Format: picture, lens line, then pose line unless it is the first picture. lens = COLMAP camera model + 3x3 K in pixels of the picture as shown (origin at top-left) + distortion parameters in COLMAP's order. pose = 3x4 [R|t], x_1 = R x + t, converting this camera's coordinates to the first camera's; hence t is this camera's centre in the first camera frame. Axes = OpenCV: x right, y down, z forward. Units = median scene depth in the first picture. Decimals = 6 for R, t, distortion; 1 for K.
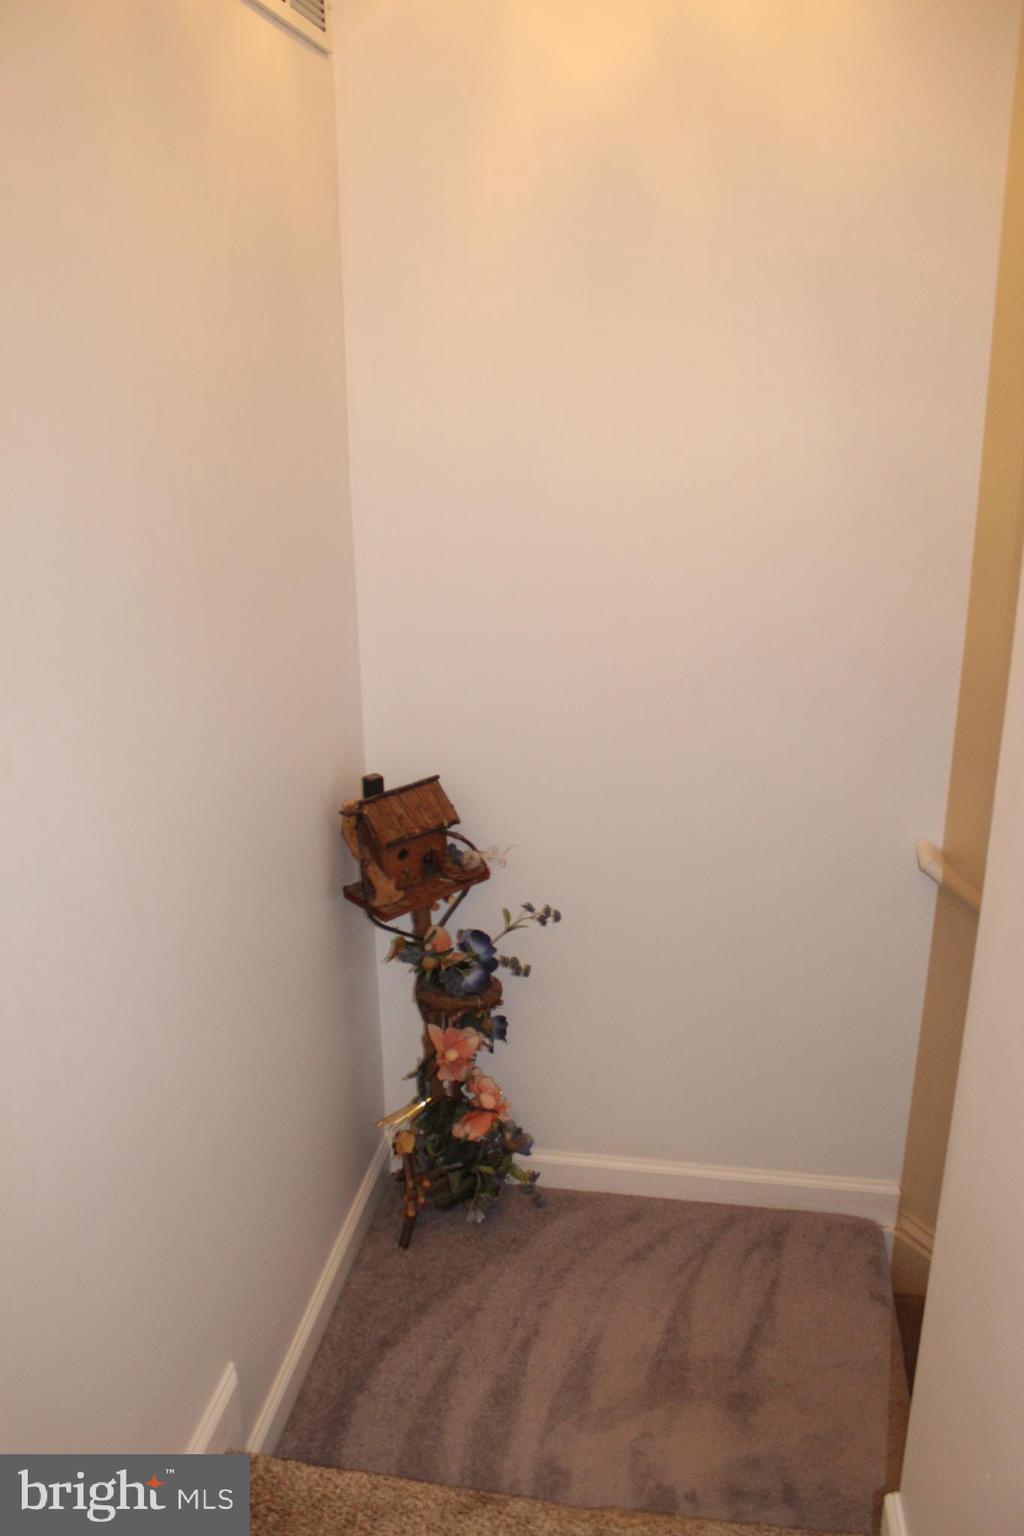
lens RADIAL K [[1275.2, 0, 512.0], [0, 1275.2, 768.0], [0, 0, 1]] dist [-0.139515, 0.118779]
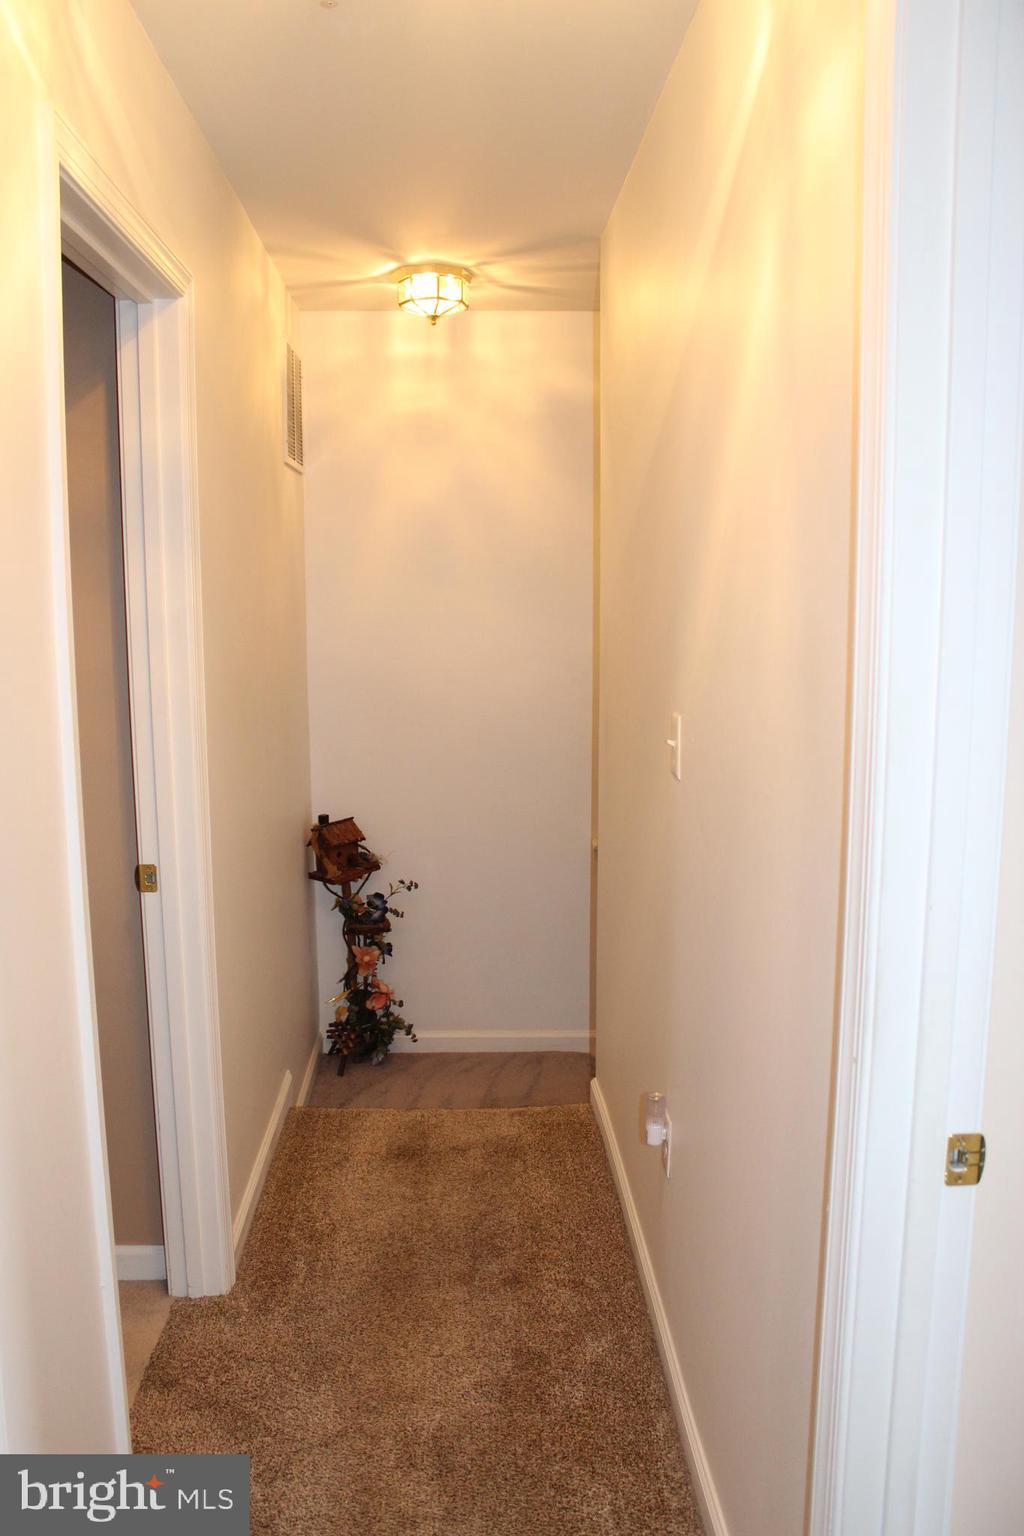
lens RADIAL K [[1275.2, 0, 512.0], [0, 1275.2, 768.0], [0, 0, 1]] dist [-0.139515, 0.118779]
pose [[0.978416, -0.023818, 0.205269, -0.219582], [0.060639, 0.982698, -0.175010, 0.291117], [-0.197549, 0.183680, 0.962931, -0.958168]]
